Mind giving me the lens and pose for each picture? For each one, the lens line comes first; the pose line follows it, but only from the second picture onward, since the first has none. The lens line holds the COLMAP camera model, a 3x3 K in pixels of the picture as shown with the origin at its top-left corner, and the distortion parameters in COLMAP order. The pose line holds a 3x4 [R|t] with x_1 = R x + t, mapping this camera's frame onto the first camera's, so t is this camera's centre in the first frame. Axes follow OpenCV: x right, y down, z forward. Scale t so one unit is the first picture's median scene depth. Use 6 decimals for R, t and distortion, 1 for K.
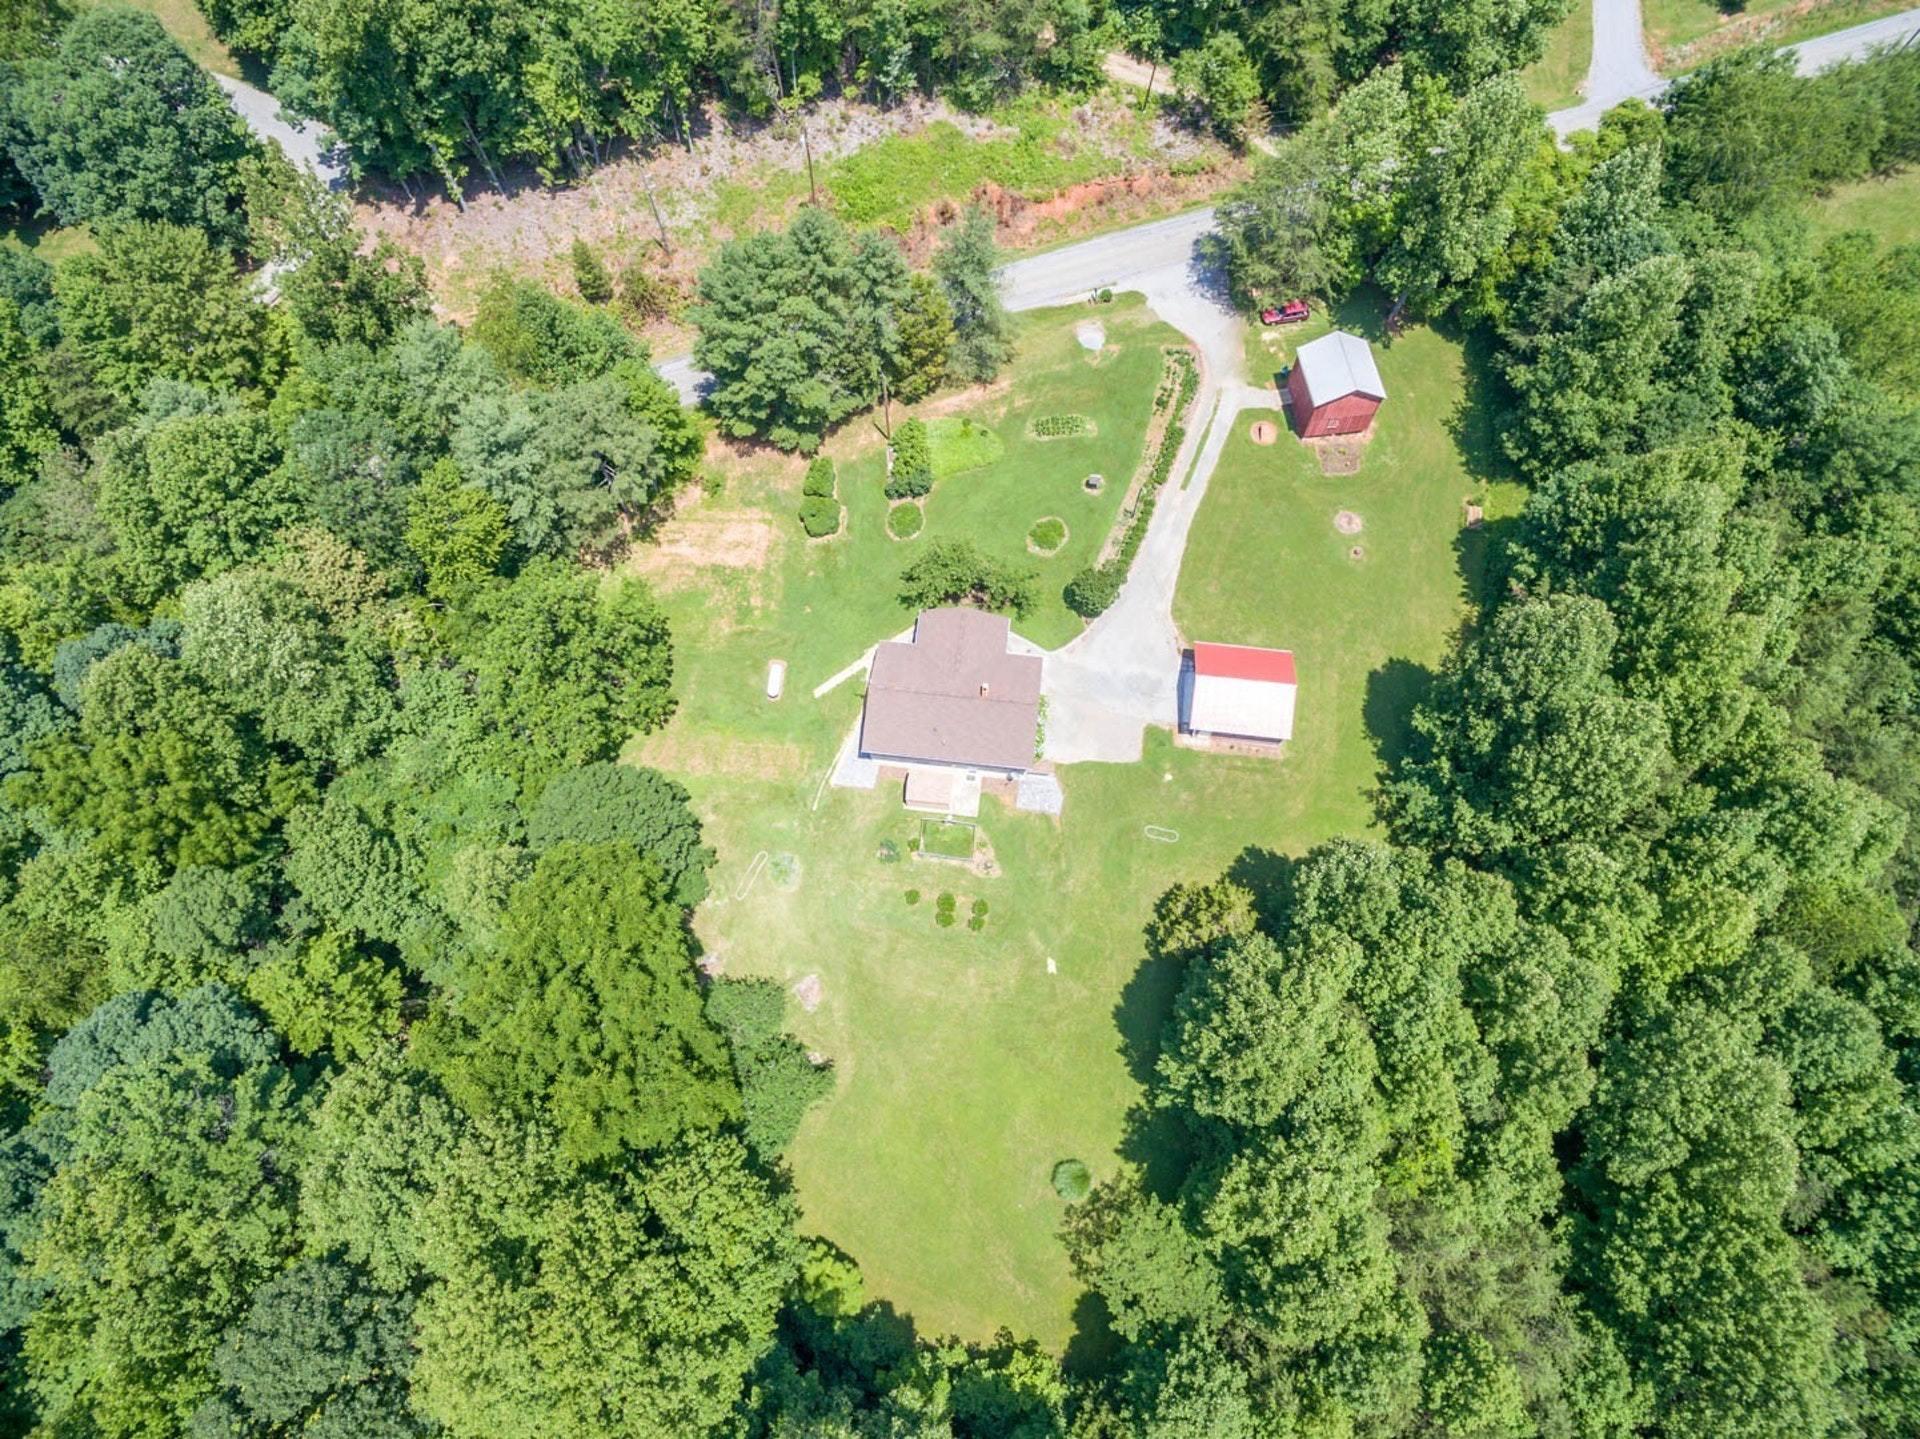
lens RADIAL K [[1077.9, 0, 960.9], [0, 1077.9, 725.5], [0, 0, 1]] dist [0.015234, -0.002952]
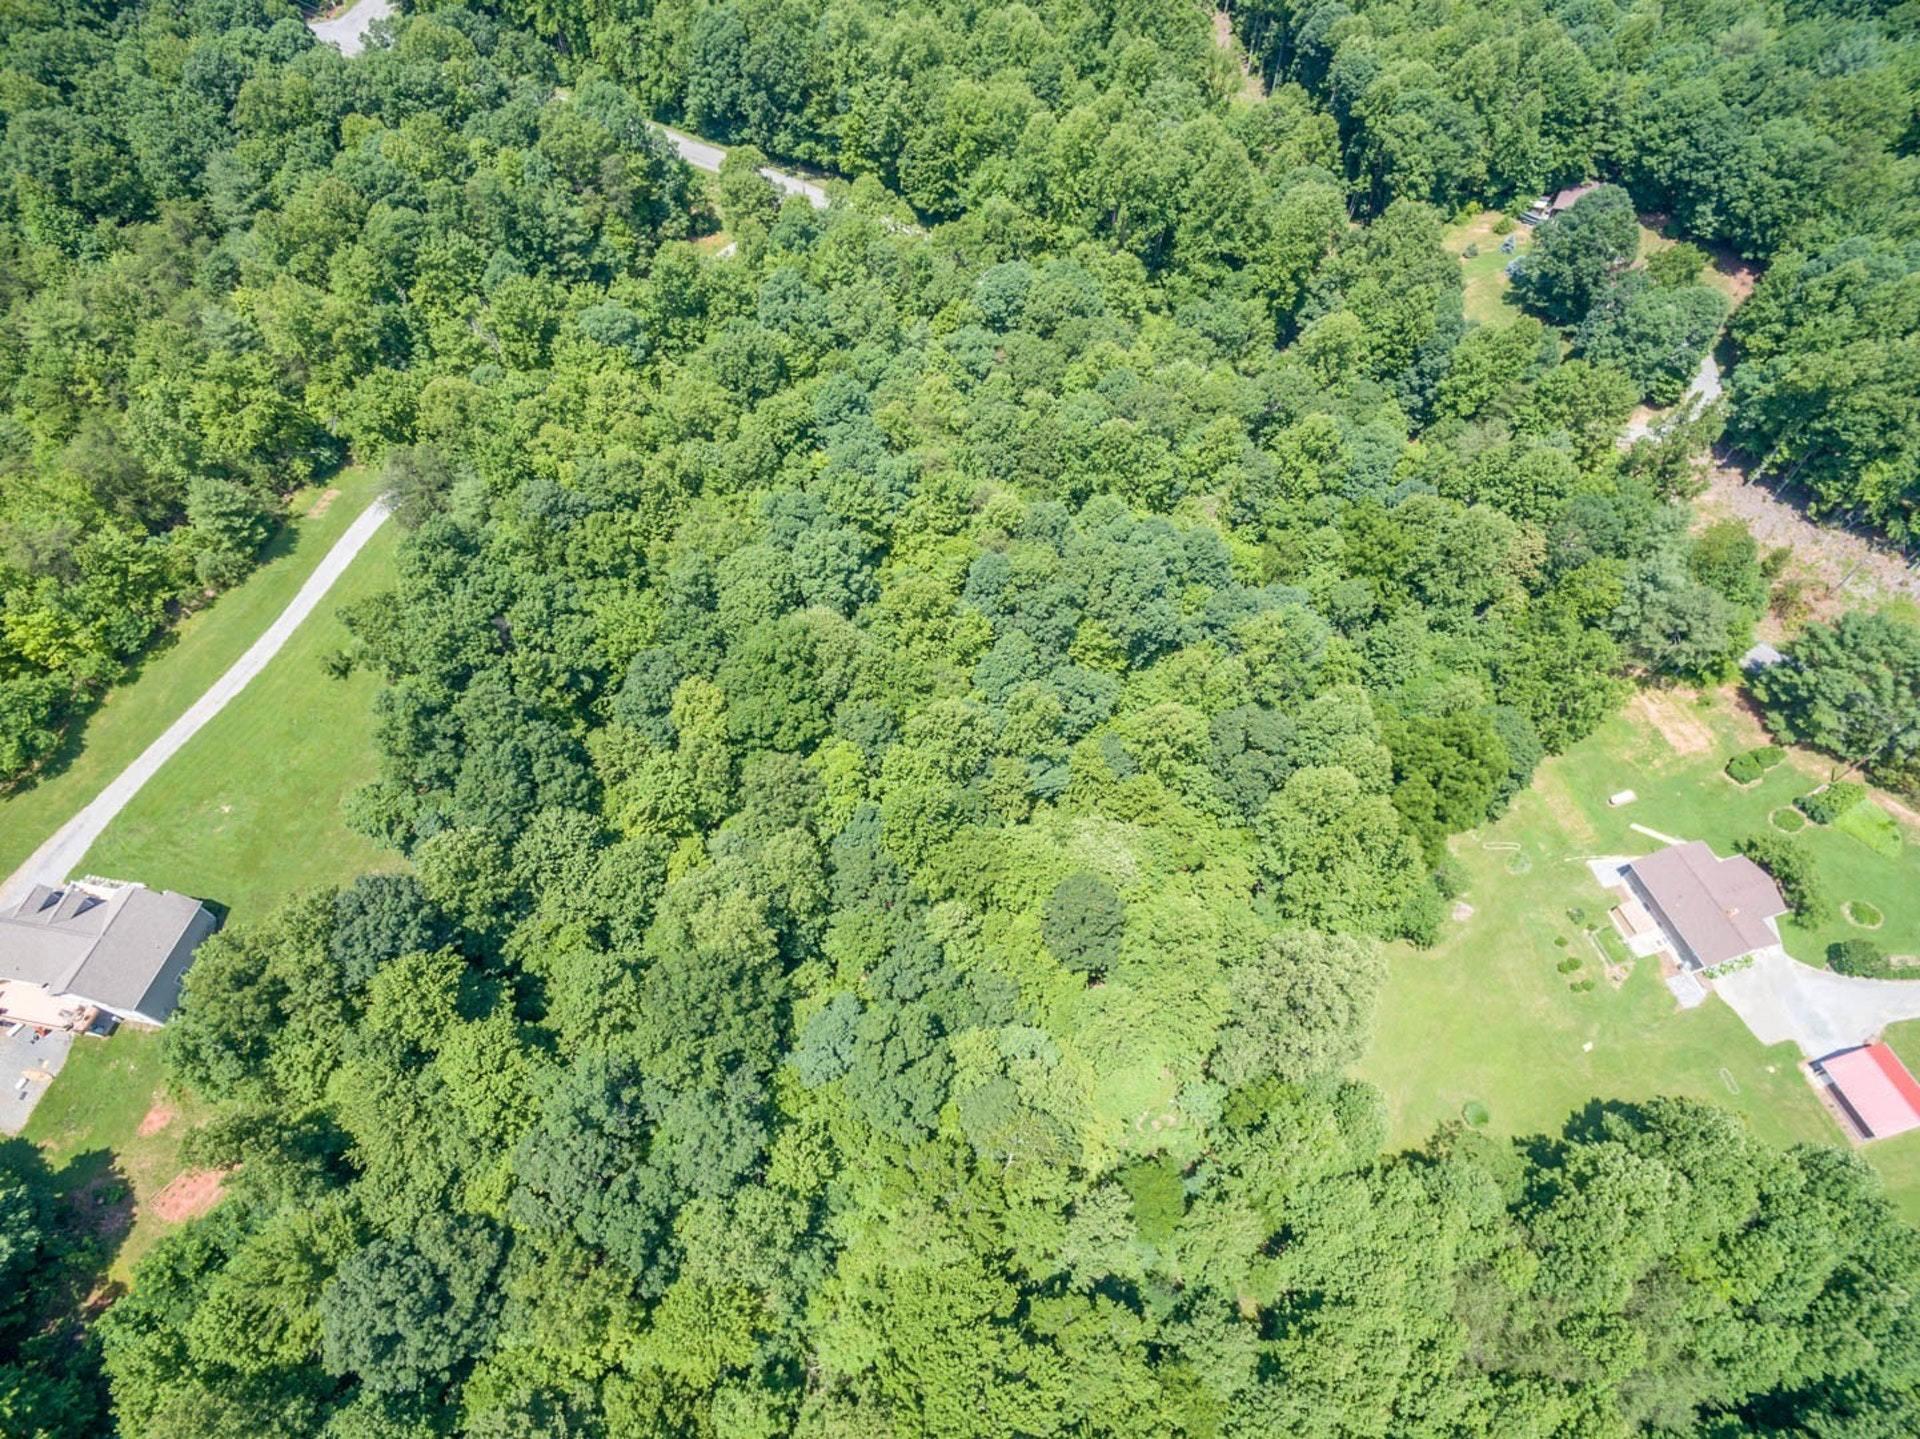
lens RADIAL K [[1054.3, 0, 961.2], [0, 1054.3, 721.7], [0, 0, 1]] dist [0.005567, -0.000014]
pose [[0.393618, 0.765959, -0.508303, 0.122796], [-0.836858, 0.527399, 0.146690, 0.427512], [0.380437, 0.367638, 0.848593, -0.590431]]
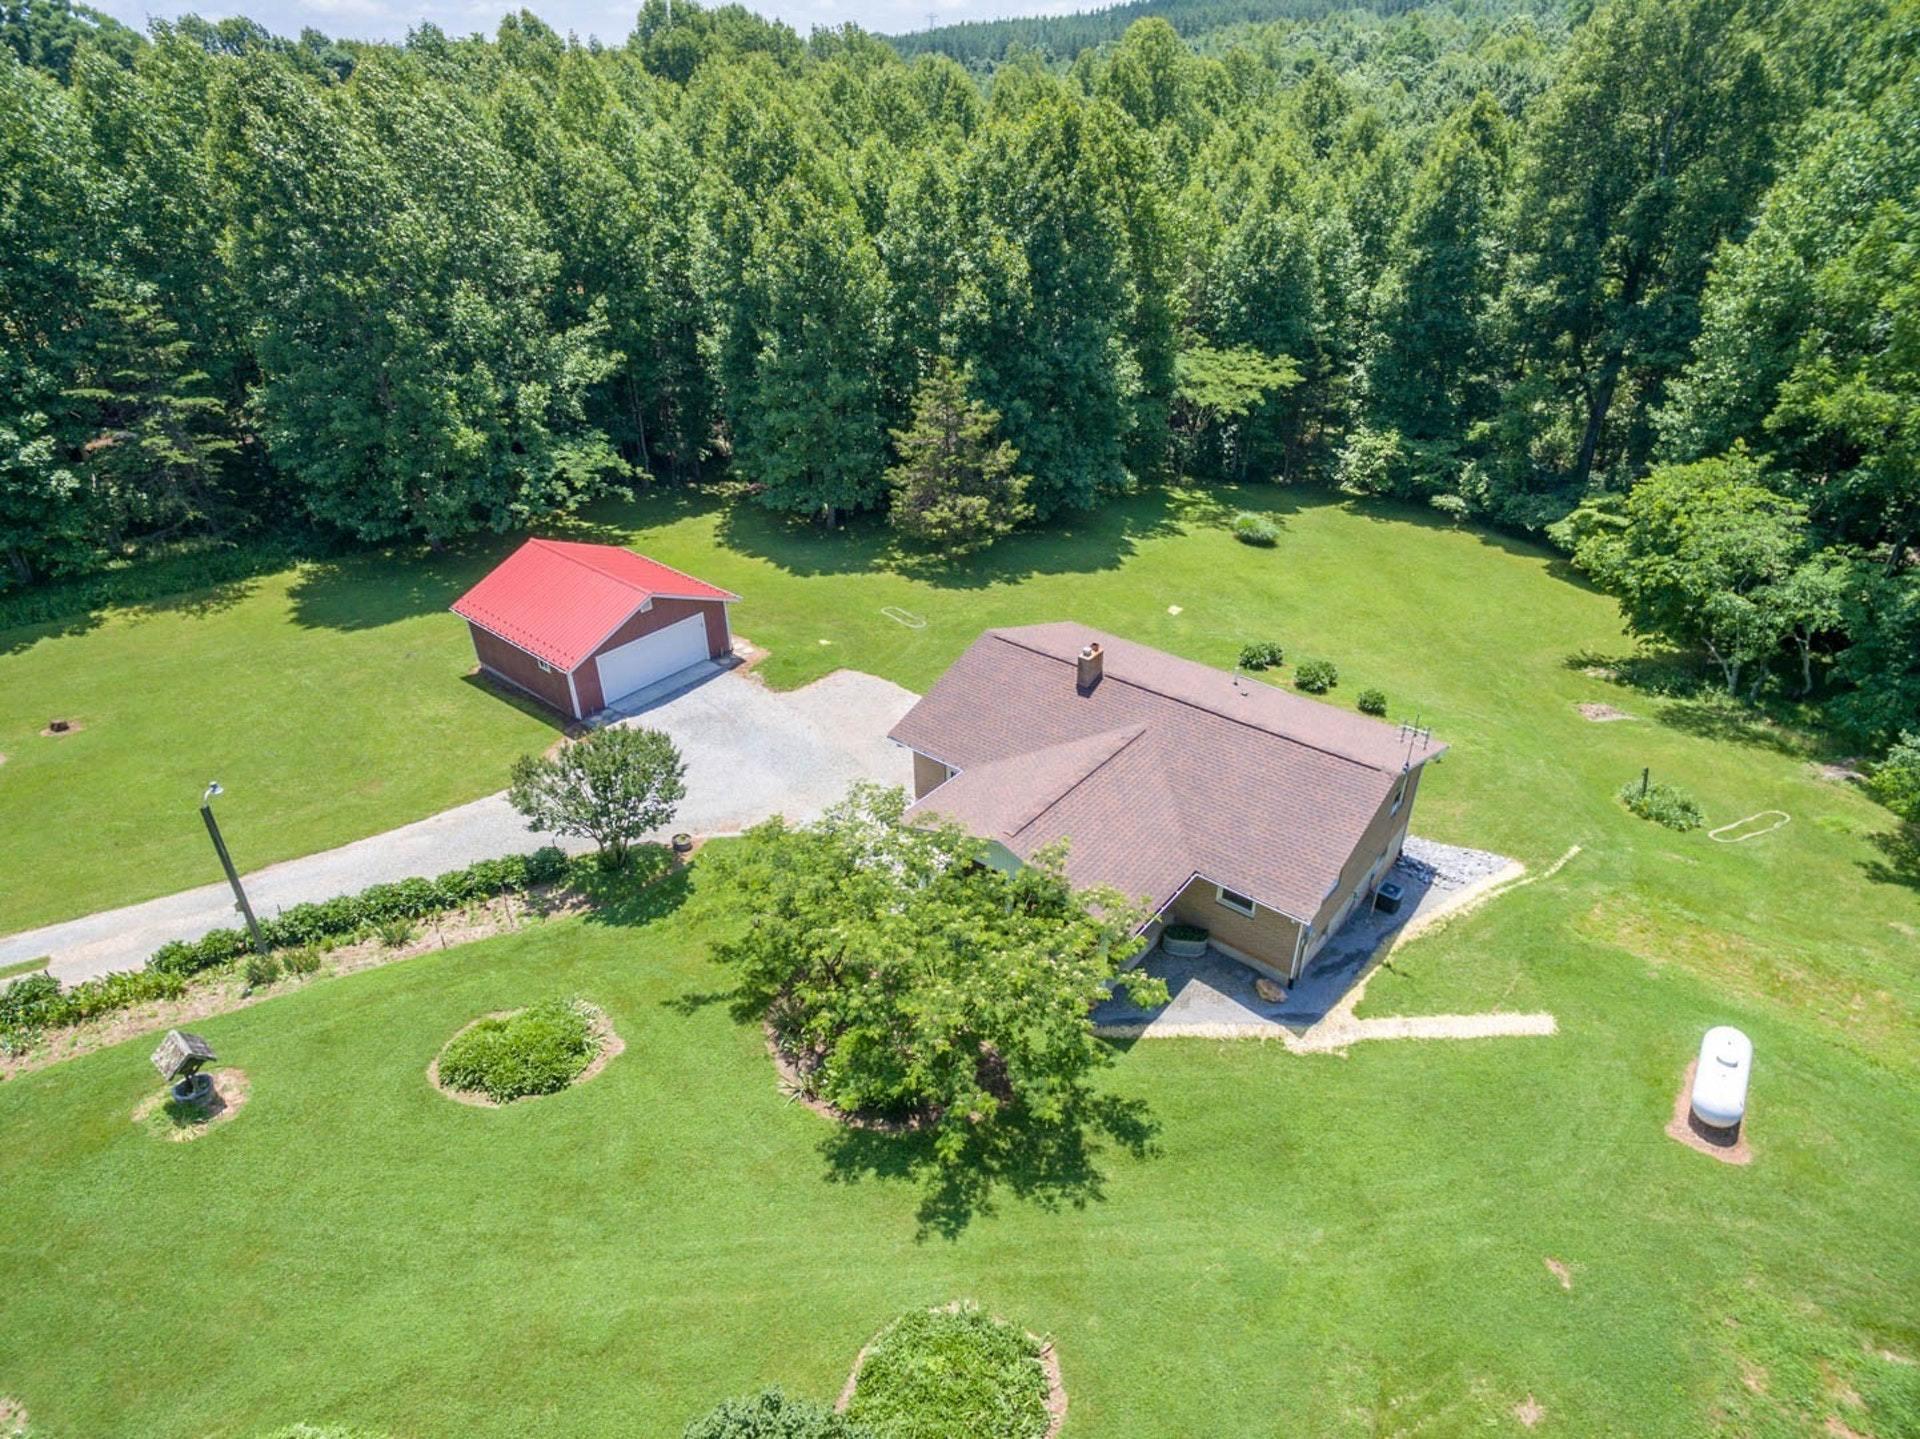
lens RADIAL K [[1077.9, 0, 960.9], [0, 1077.9, 725.5], [0, 0, 1]] dist [0.015234, -0.002952]
pose [[-0.842494, -0.268484, 0.467033, -0.109536], [0.499378, -0.064067, 0.864012, -0.344865], [-0.202052, 0.961151, 0.188051, 0.853279]]
